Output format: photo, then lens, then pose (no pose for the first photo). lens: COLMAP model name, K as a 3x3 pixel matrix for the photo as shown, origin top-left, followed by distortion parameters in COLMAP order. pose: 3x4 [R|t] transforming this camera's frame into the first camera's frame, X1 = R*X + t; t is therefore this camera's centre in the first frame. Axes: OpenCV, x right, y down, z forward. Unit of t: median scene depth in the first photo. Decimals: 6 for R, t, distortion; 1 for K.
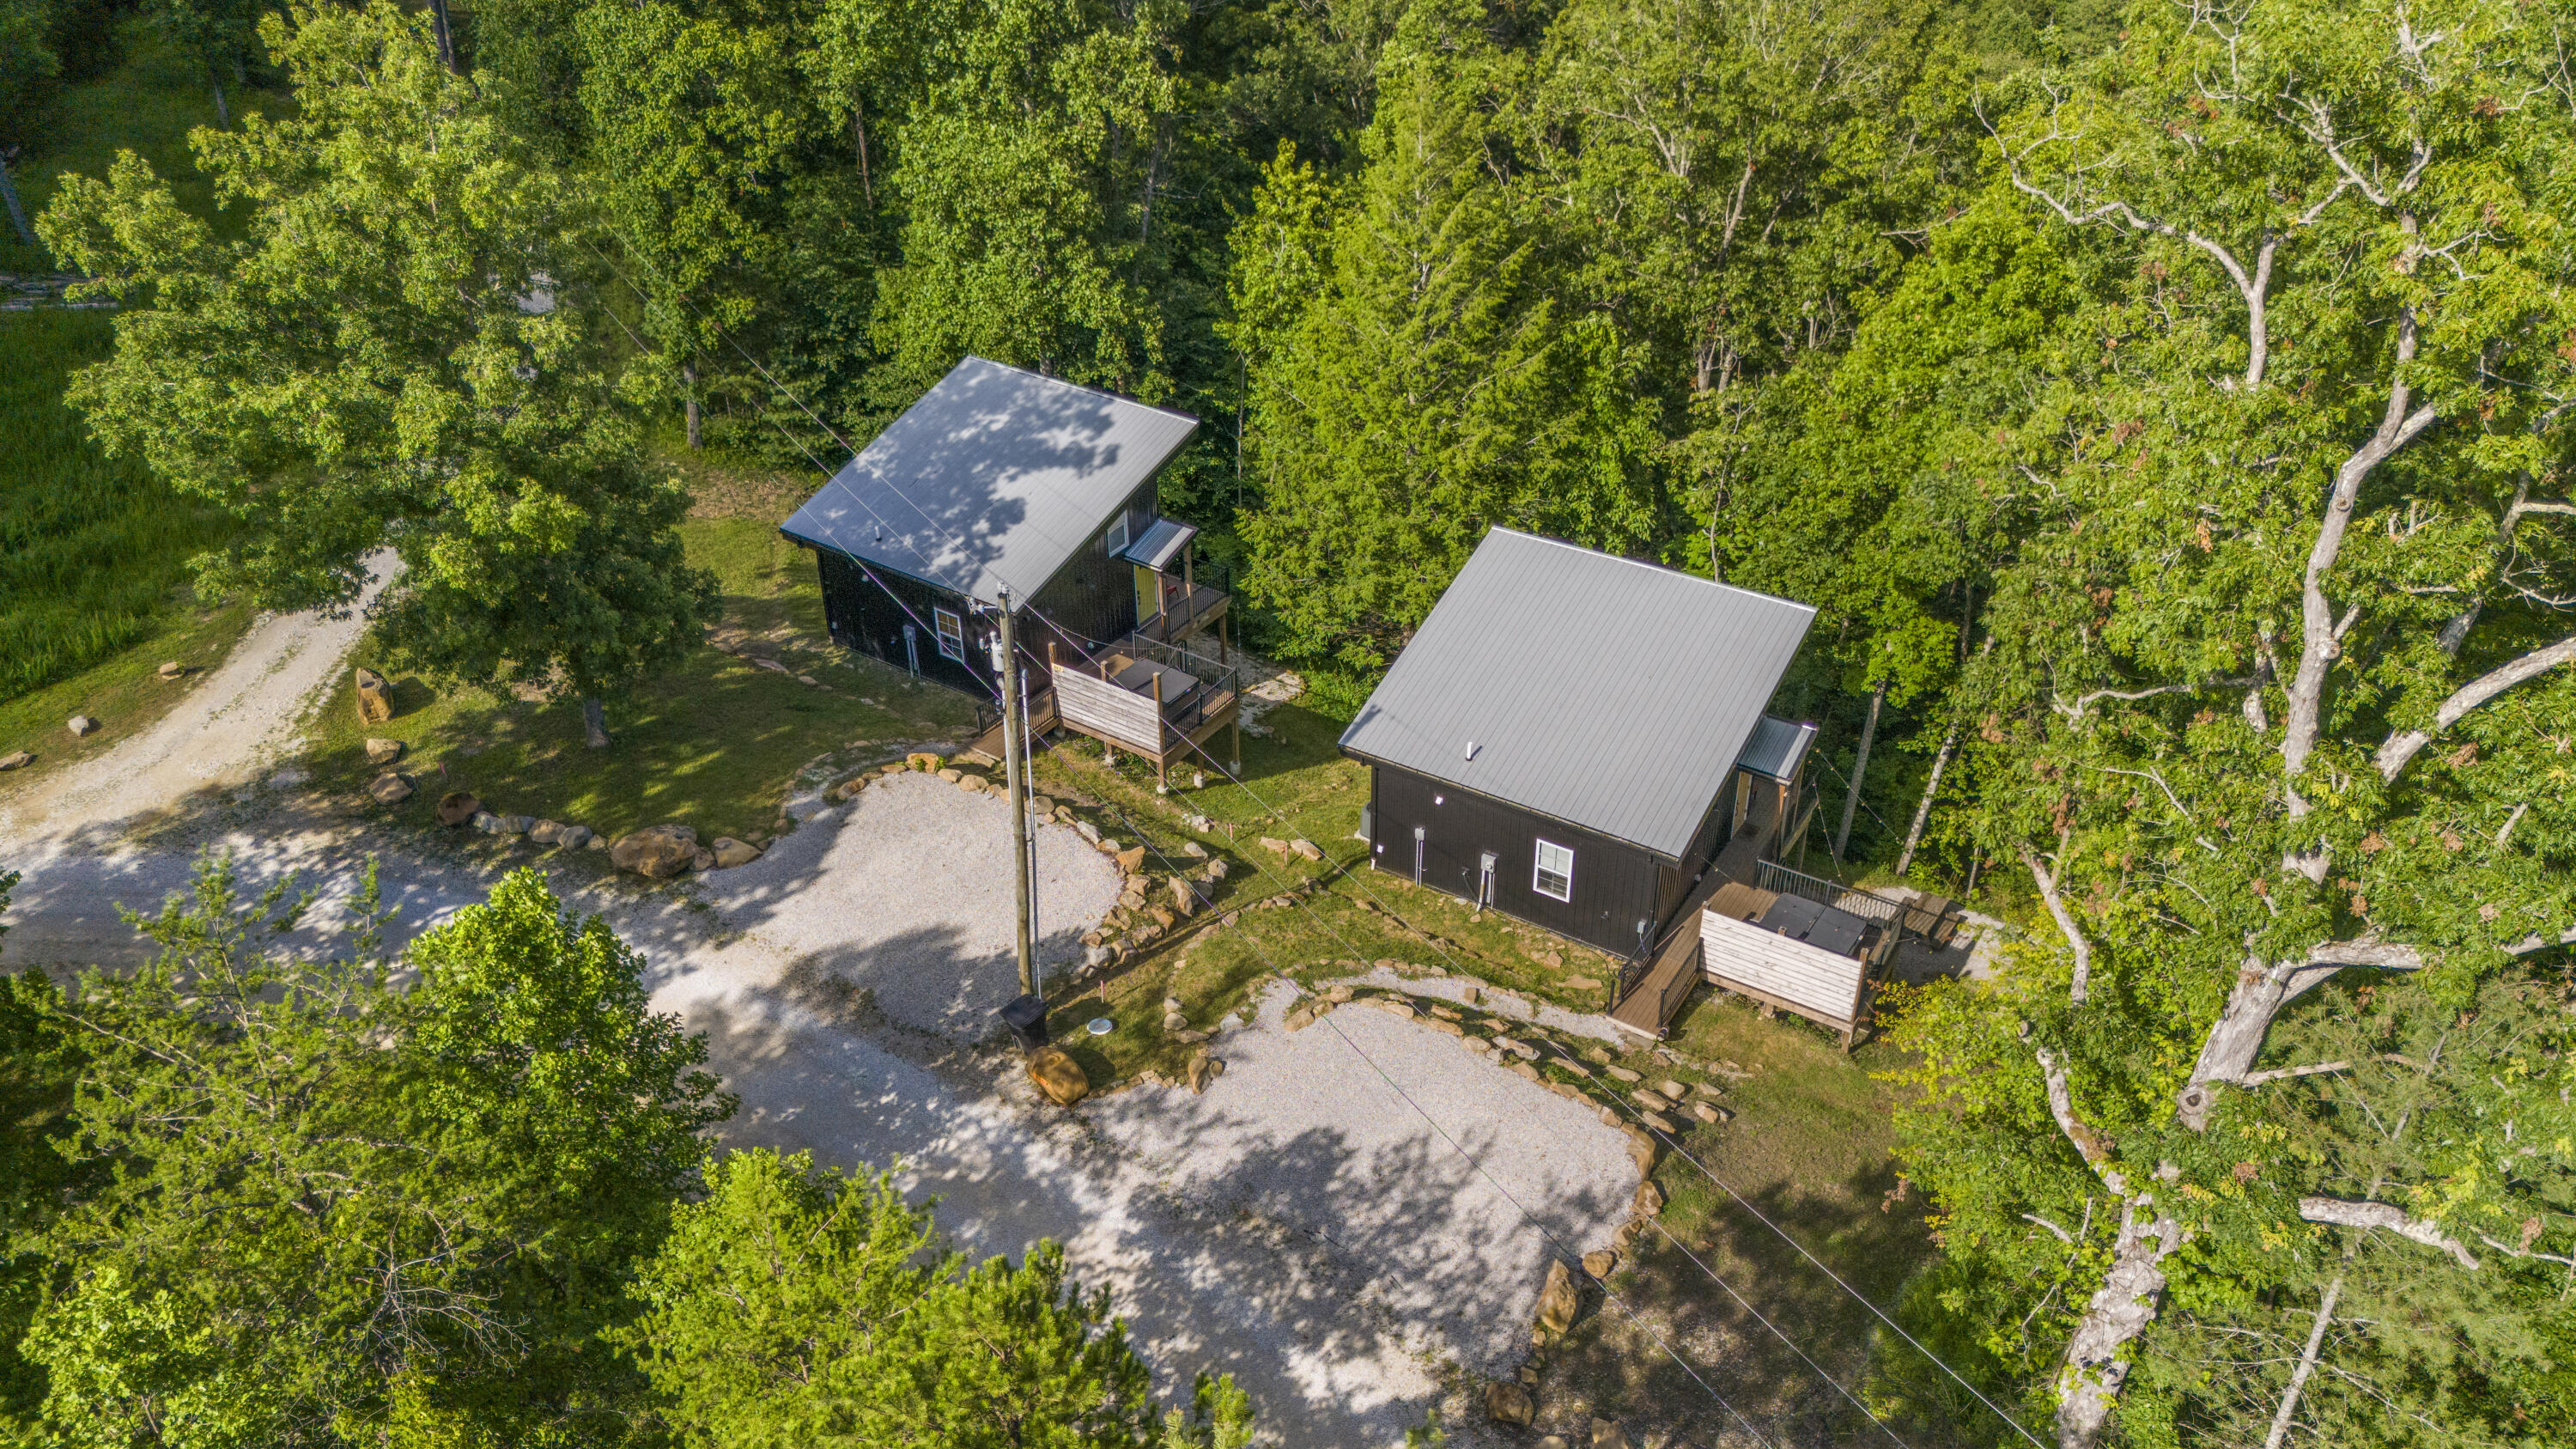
lens RADIAL K [[1961.5, 0, 1241.8], [0, 1961.5, 722.4], [0, 0, 1]] dist [0.095806, -0.115714]
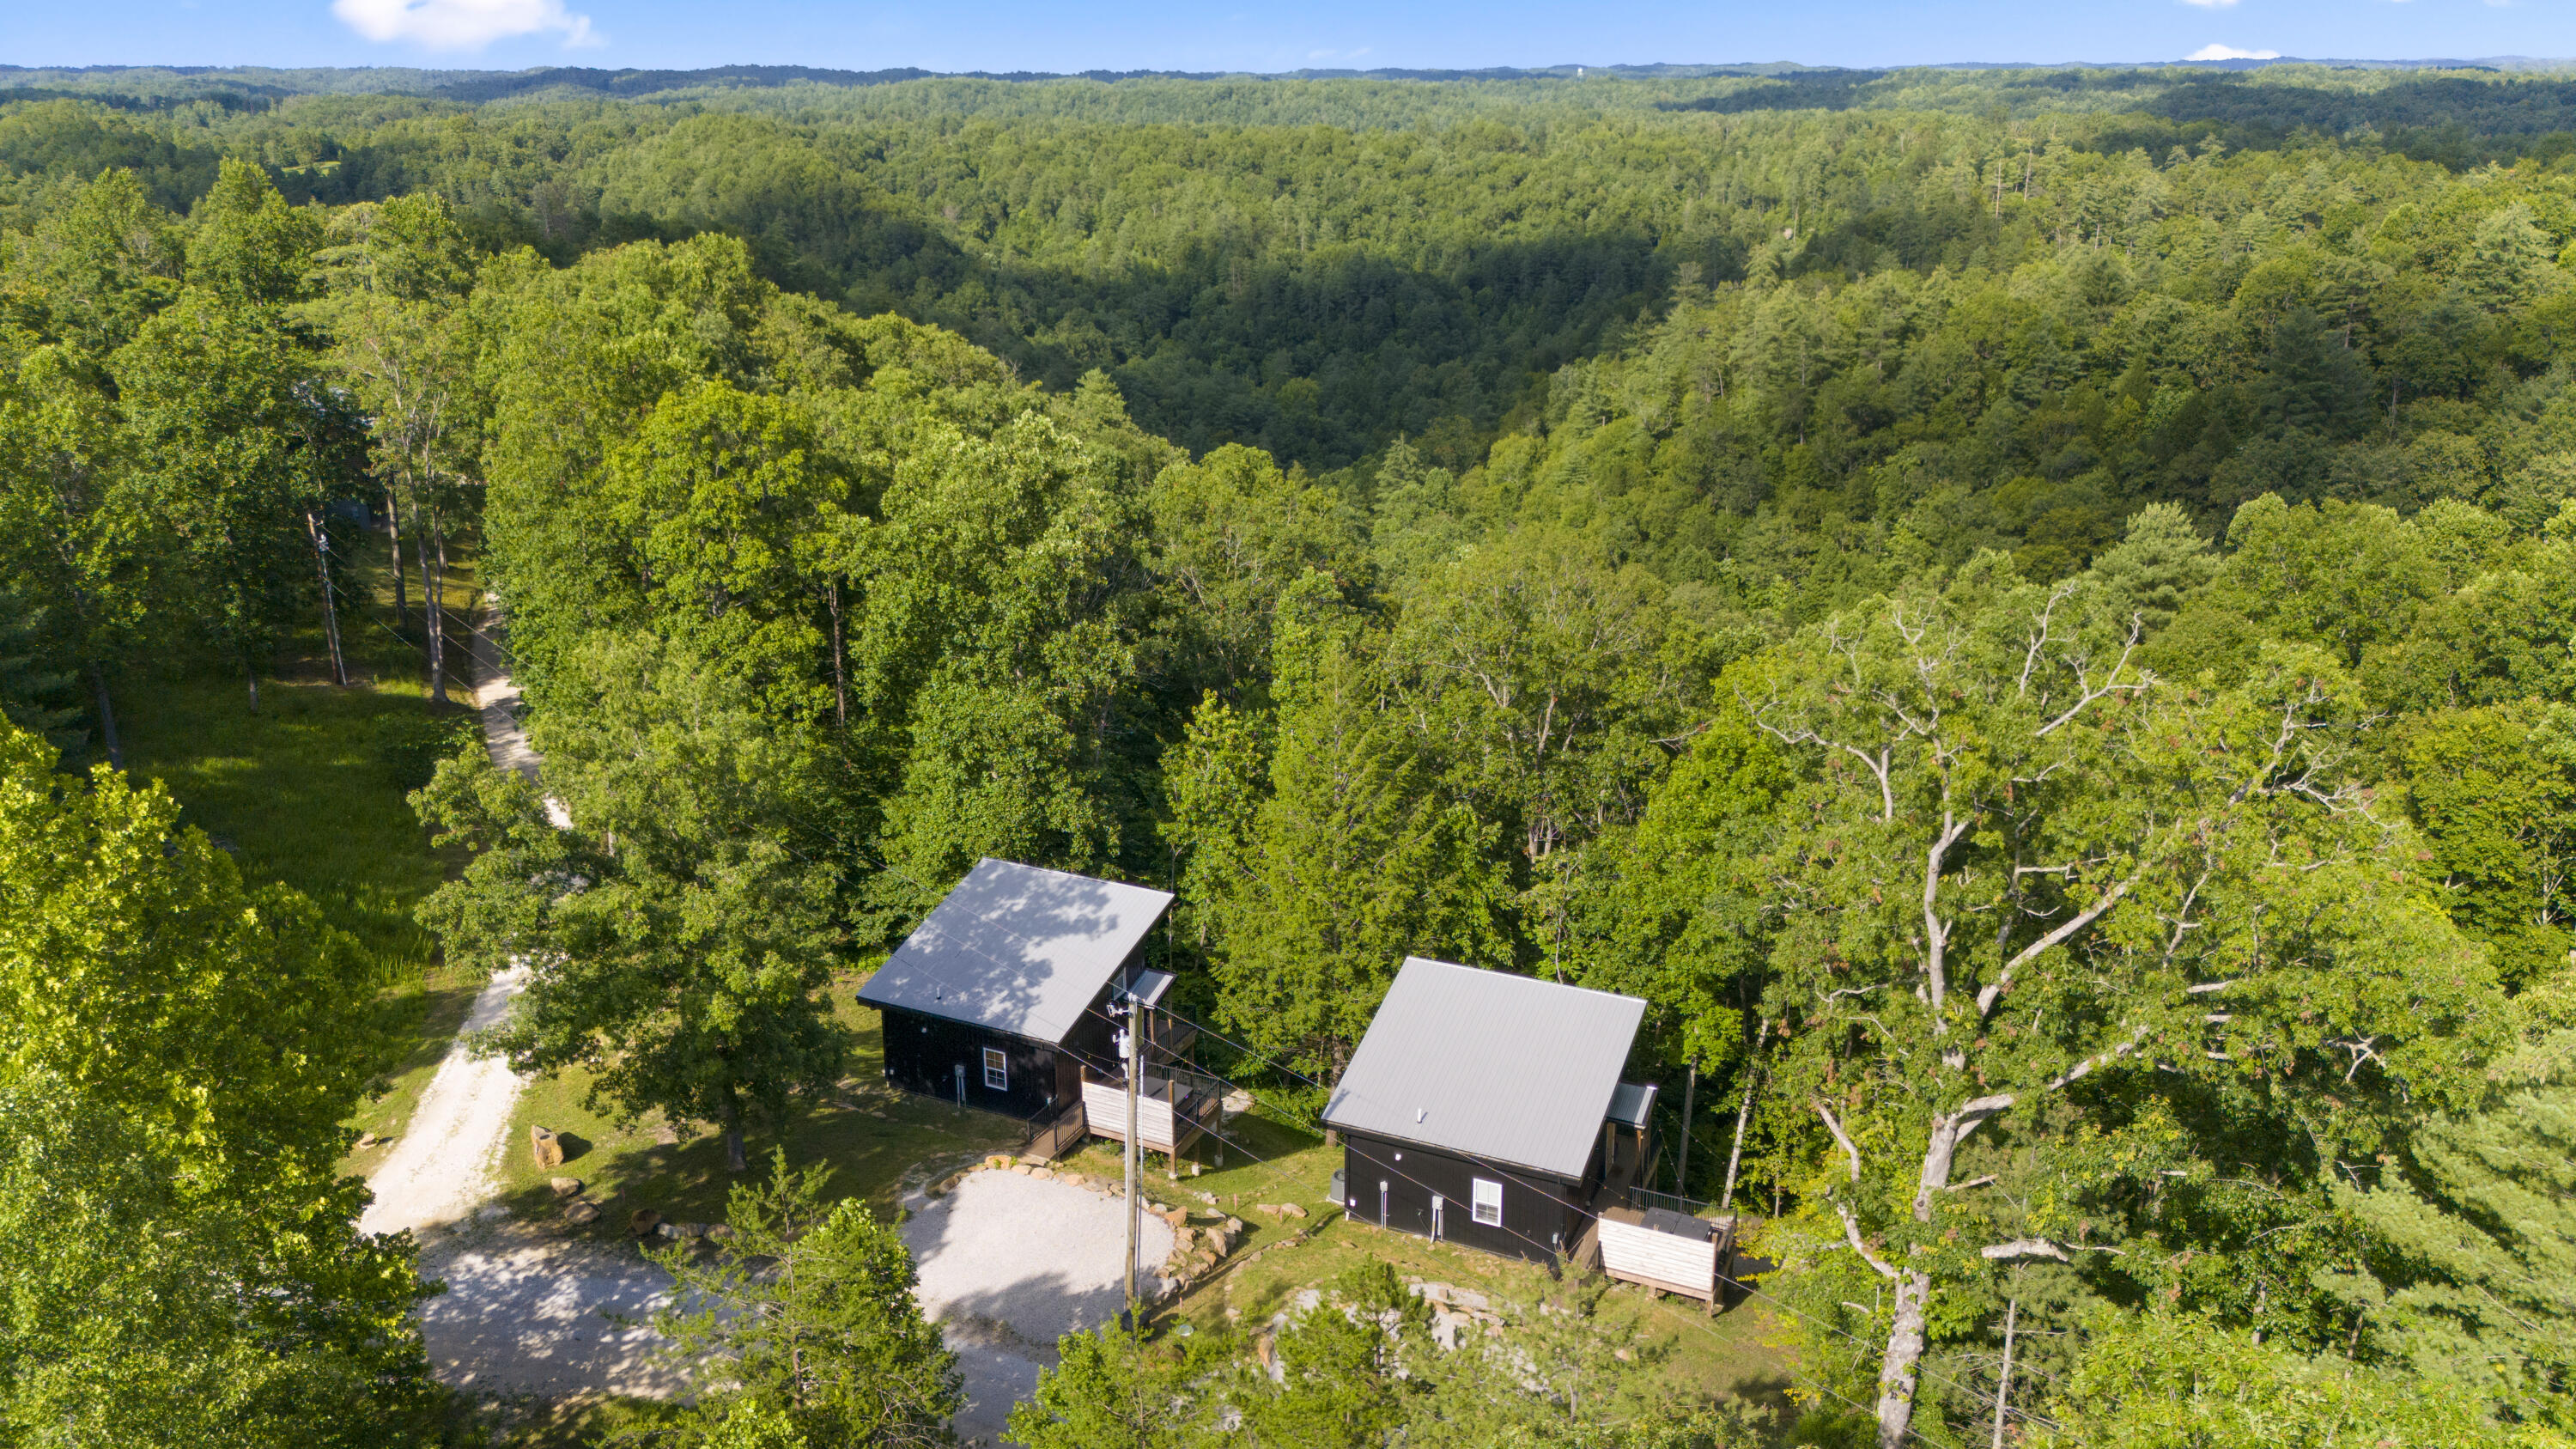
lens RADIAL K [[2005.7, 0, 1227.7], [0, 2005.7, 722.9], [0, 0, 1]] dist [0.163585, -0.495729]
pose [[0.991097, -0.041378, 0.126549, -0.166328], [0.071864, 0.966389, -0.246837, 0.079421], [-0.112082, 0.253733, 0.960759, -0.372956]]
